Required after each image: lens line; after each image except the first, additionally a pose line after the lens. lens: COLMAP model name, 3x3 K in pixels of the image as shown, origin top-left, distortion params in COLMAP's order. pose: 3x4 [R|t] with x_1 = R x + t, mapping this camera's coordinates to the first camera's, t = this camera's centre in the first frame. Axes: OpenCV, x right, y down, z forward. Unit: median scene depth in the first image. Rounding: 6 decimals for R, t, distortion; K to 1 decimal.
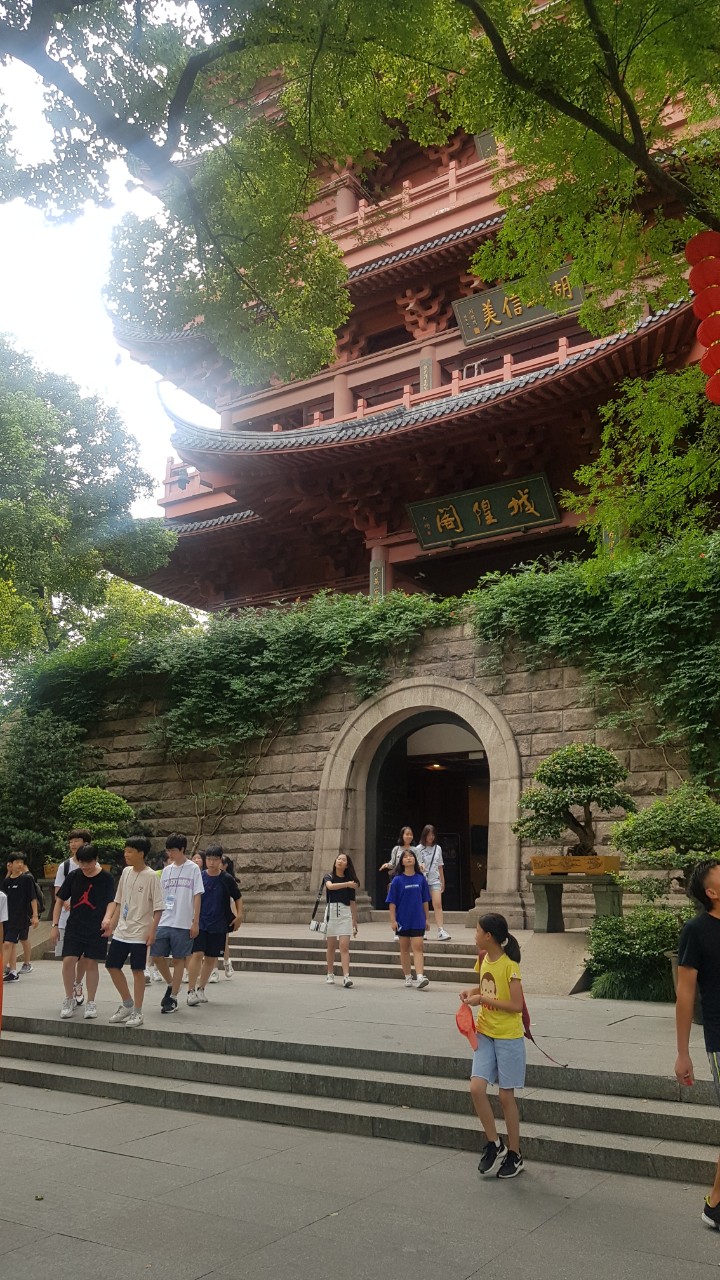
lens RADIAL K [[990.6, 0, 393.0], [0, 990.6, 632.8], [0, 0, 1]] dist [0.082606, -0.029361]
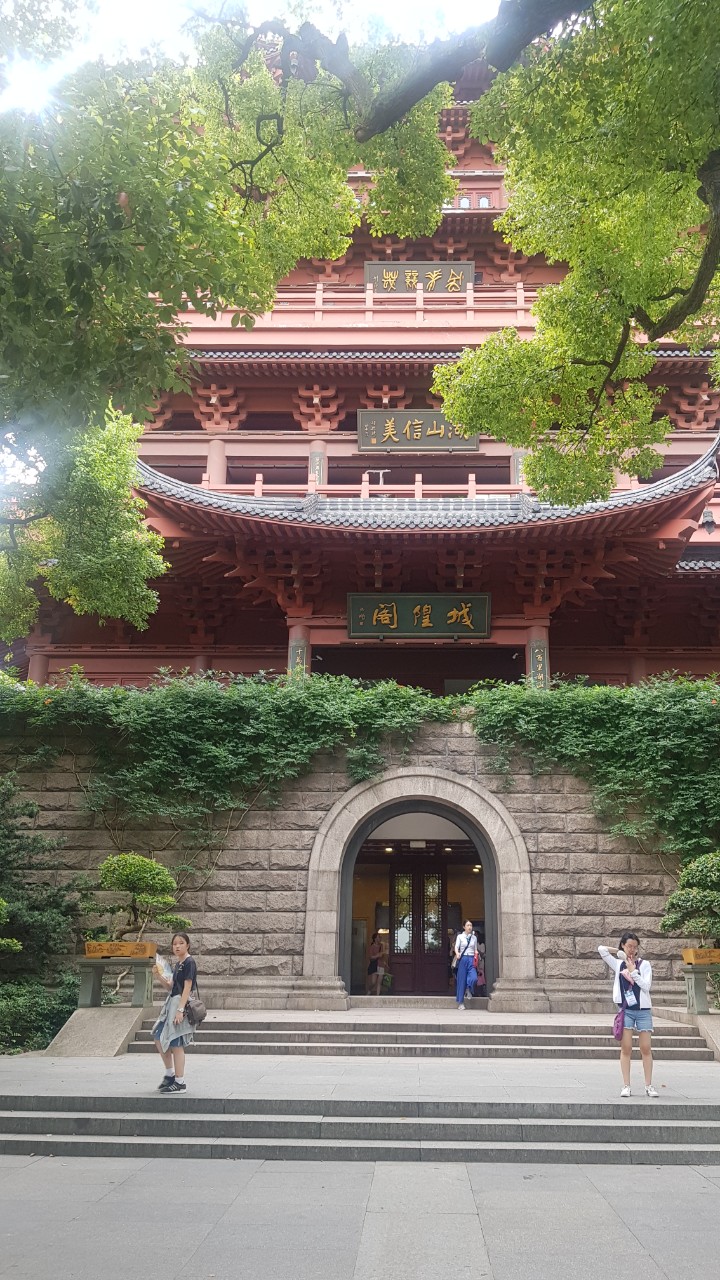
lens RADIAL K [[990.6, 0, 398.1], [0, 990.6, 627.4], [0, 0, 1]] dist [0.082606, -0.029361]
pose [[0.861307, 0.174086, 0.477331, -0.509358], [-0.134253, 0.984058, -0.116642, 0.023864], [-0.490027, 0.036382, 0.870948, 0.082624]]
